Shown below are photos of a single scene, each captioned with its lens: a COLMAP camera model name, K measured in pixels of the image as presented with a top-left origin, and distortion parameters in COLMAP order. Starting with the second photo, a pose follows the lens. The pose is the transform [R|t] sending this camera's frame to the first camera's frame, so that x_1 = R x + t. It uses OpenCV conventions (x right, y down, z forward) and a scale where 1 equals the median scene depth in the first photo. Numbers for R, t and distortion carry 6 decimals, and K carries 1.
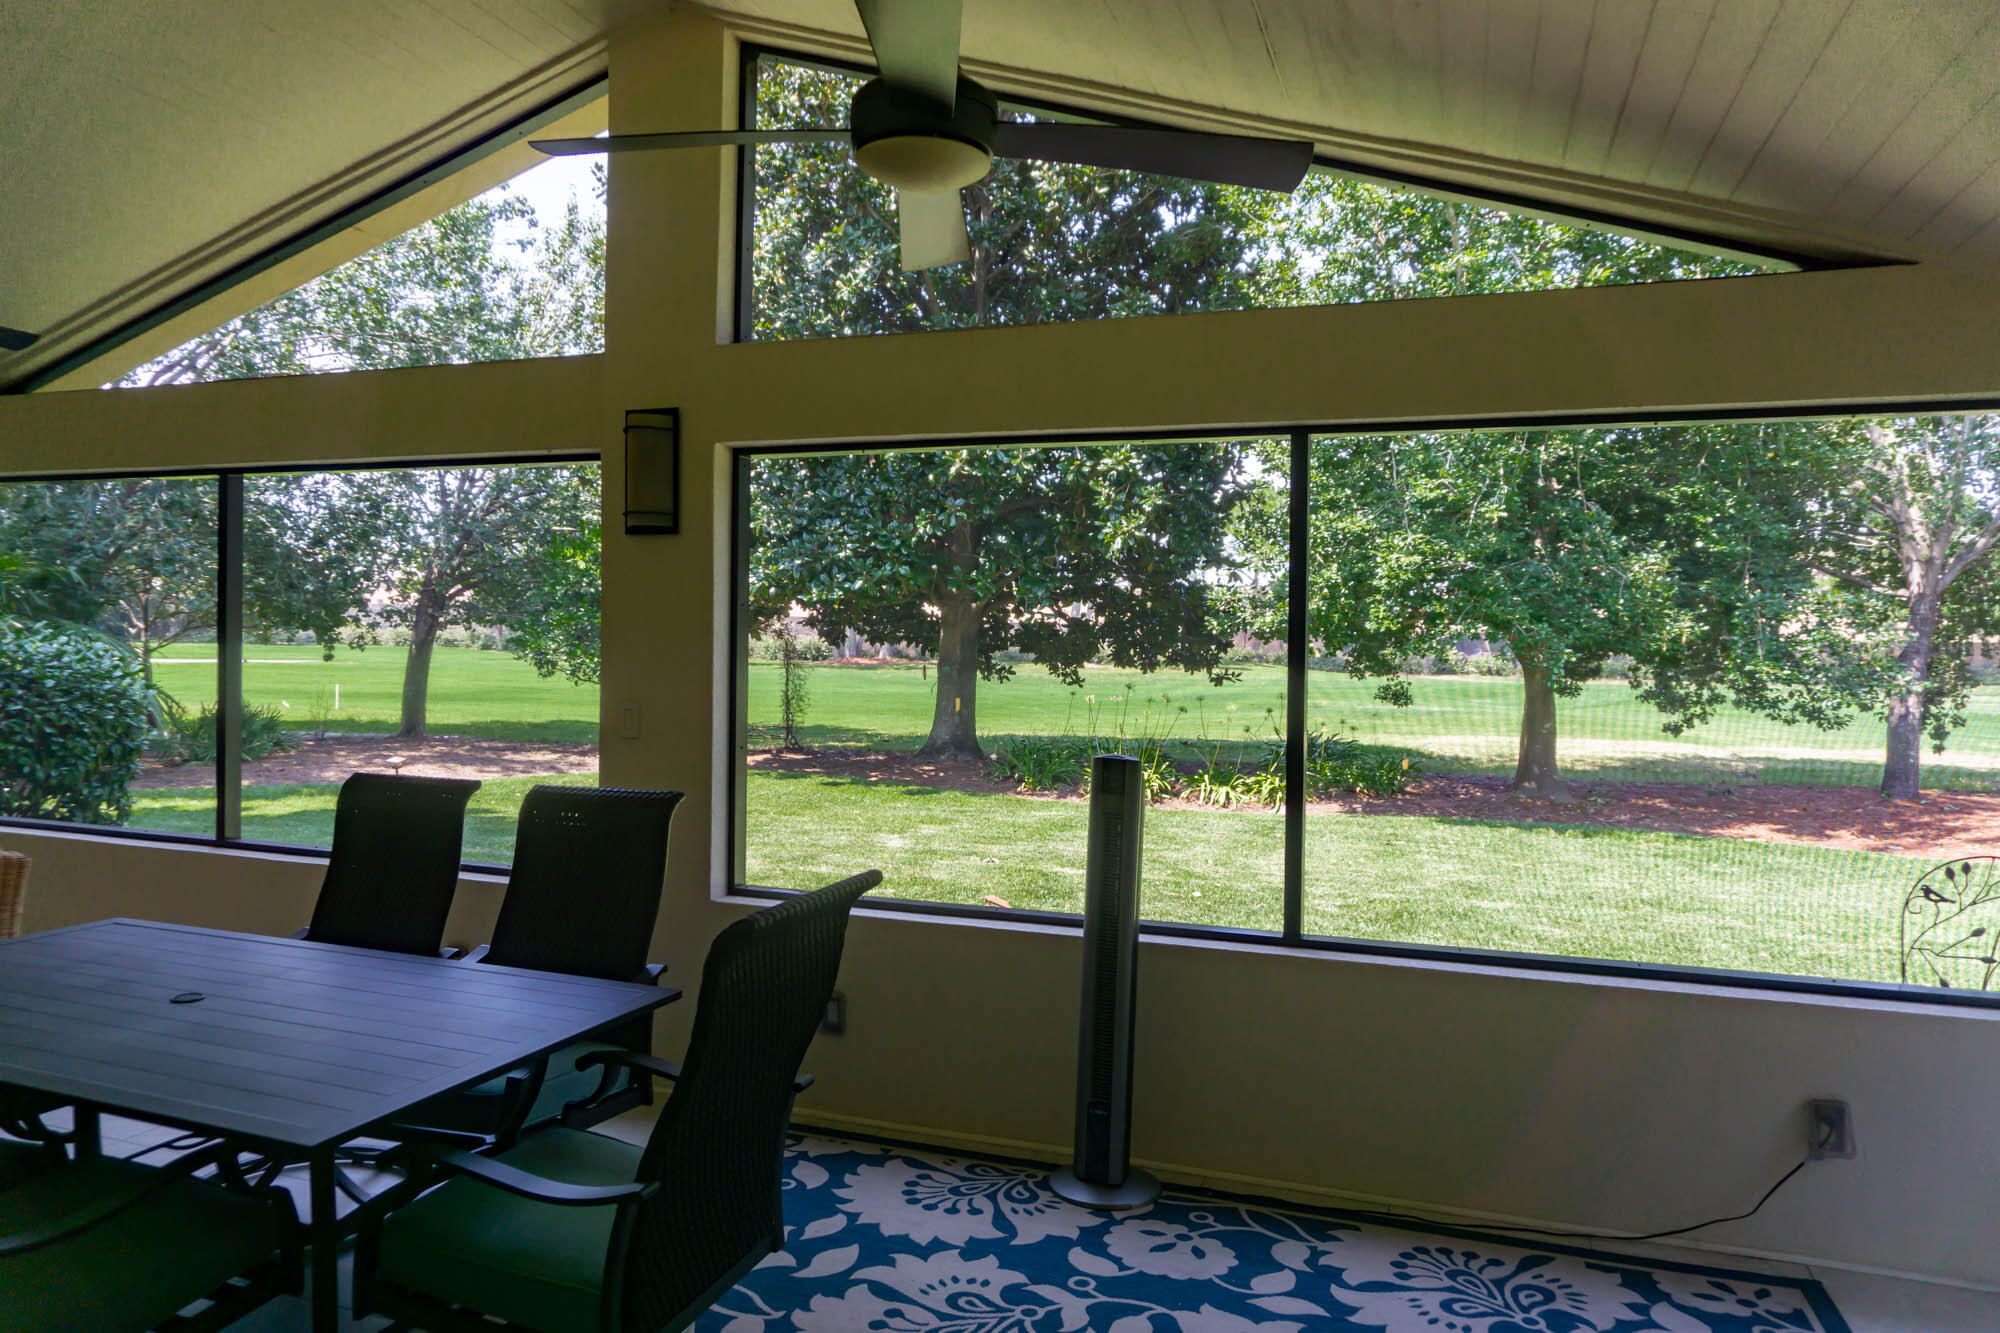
lens RADIAL K [[1347.6, 0, 1000.0], [0, 1347.6, 666.5], [0, 0, 1]] dist [-0.018425, 0.000213]
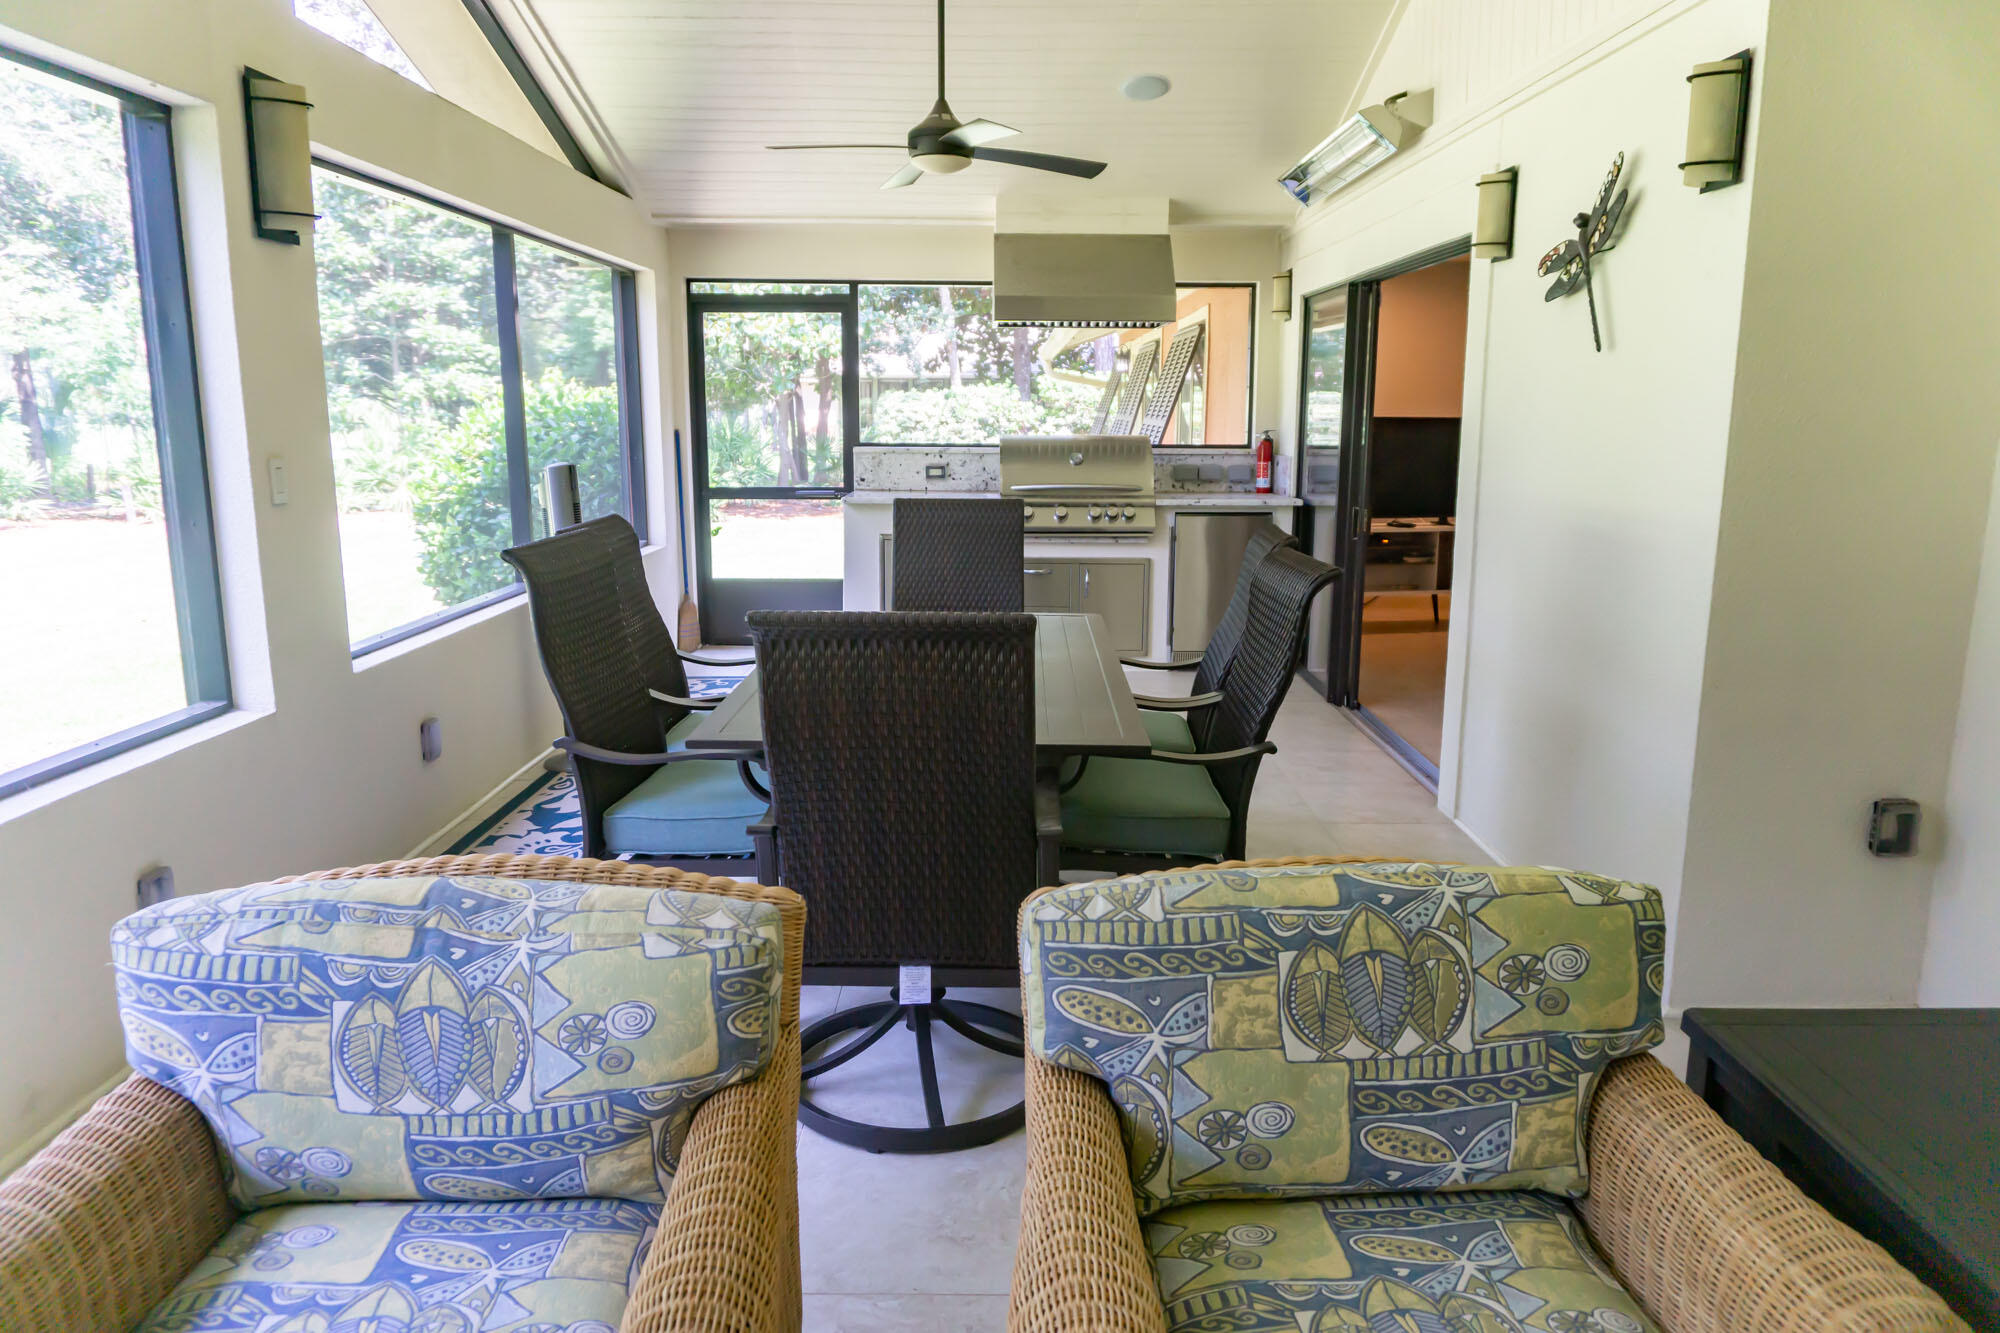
lens RADIAL K [[1254.0, 0, 1000.0], [0, 1254.0, 666.5], [0, 0, 1]] dist [-0.036836, -0.001054]
pose [[-0.327371, -0.211851, 0.920841, -0.406243], [-0.000920, 0.974613, 0.223895, -0.006340], [-0.944896, 0.072449, -0.319255, 0.310541]]
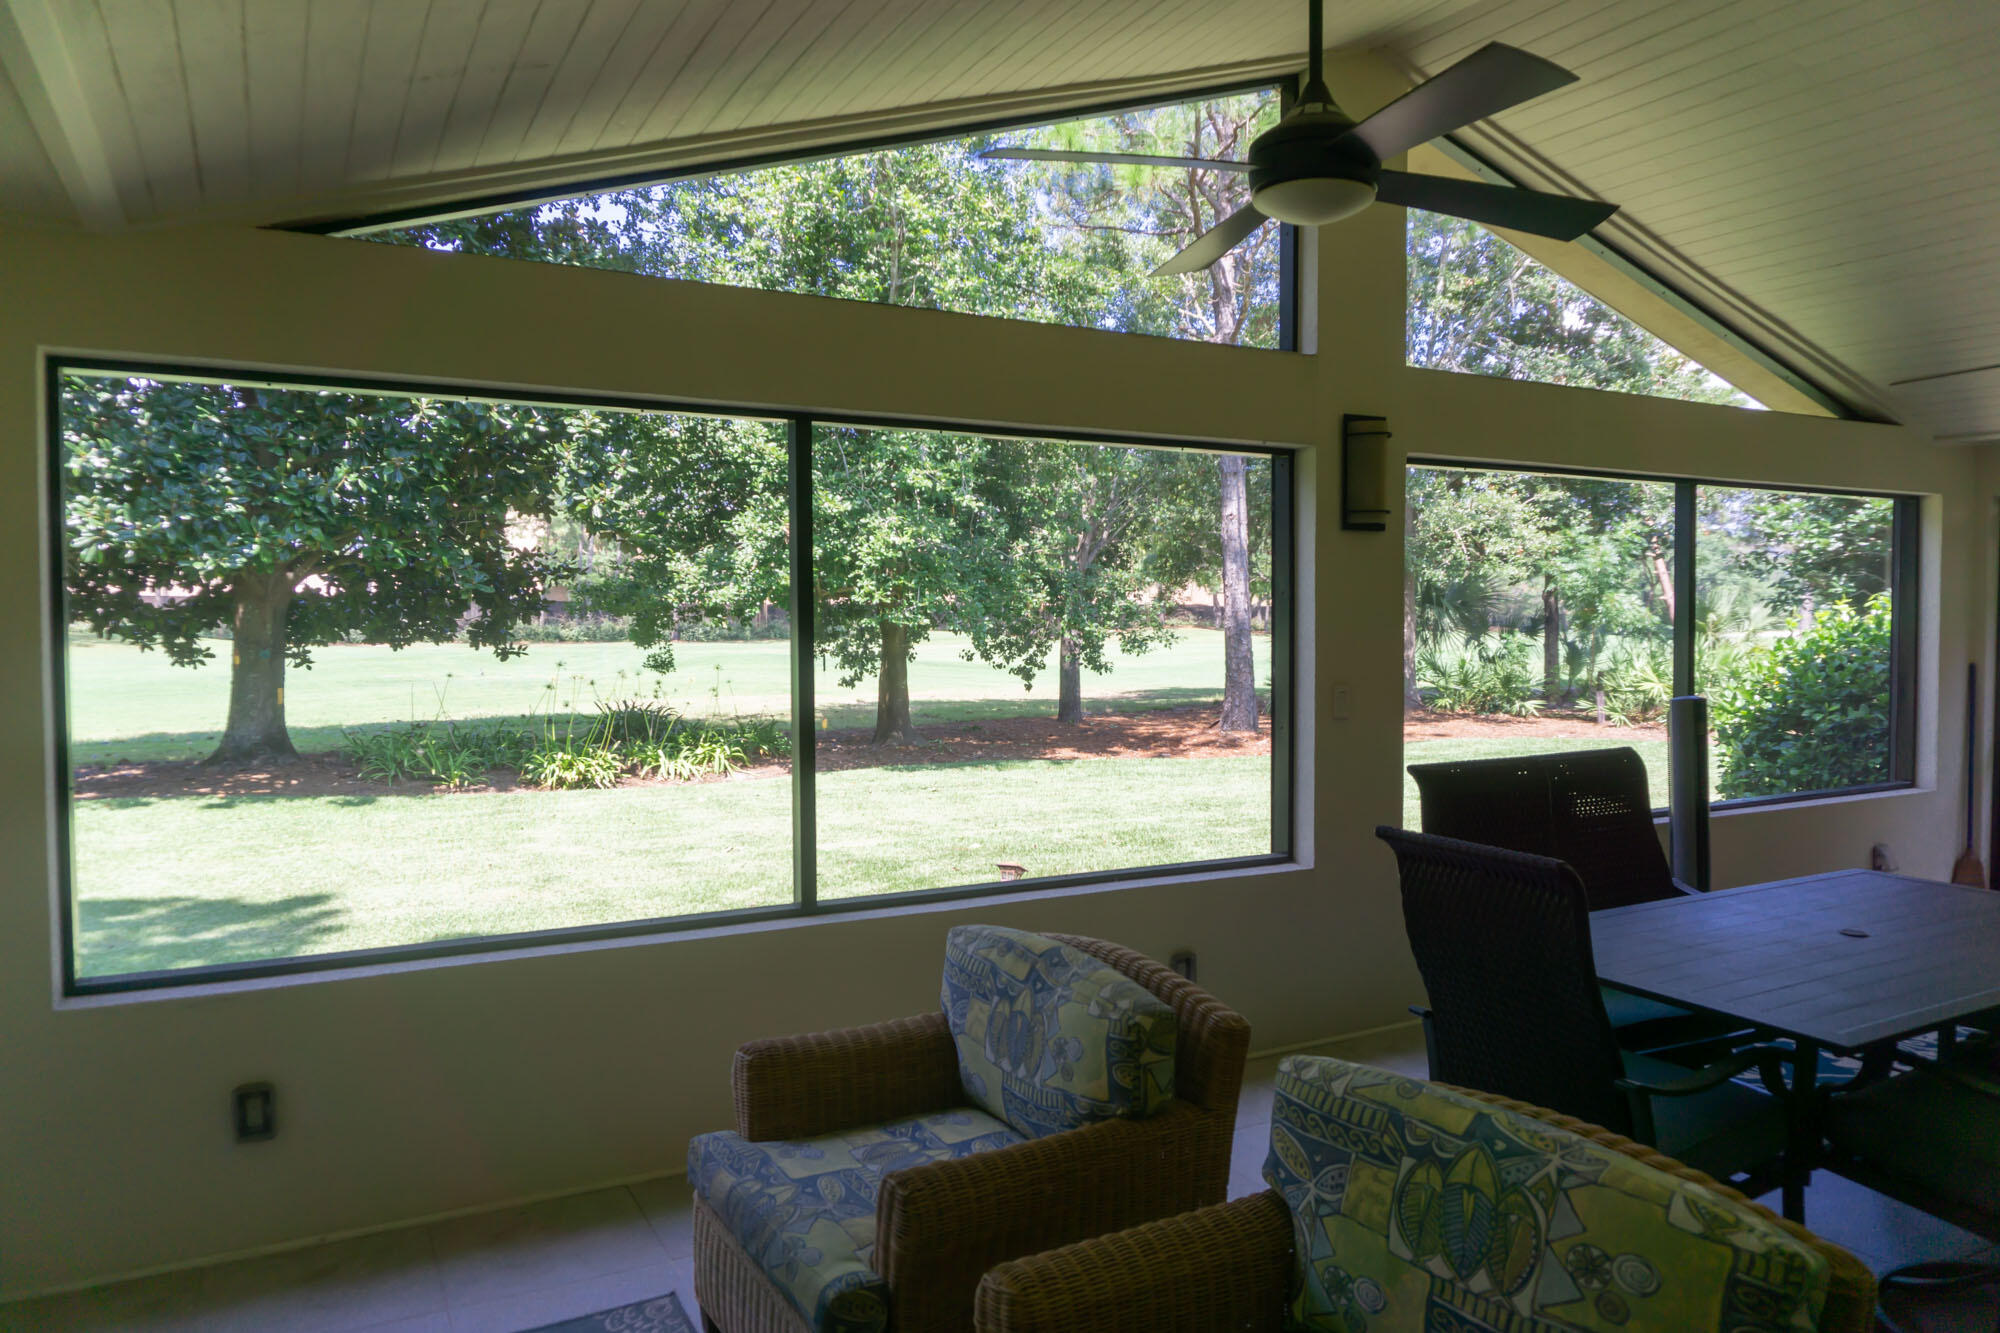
lens RADIAL K [[1325.0, 0, 1000.0], [0, 1325.0, 666.5], [0, 0, 1]] dist [0.019559, -0.062353]
pose [[0.679954, -0.042106, 0.732044, -0.448064], [0.021763, 0.999069, 0.037251, -0.014065], [-0.732931, -0.009398, 0.680238, 0.179912]]
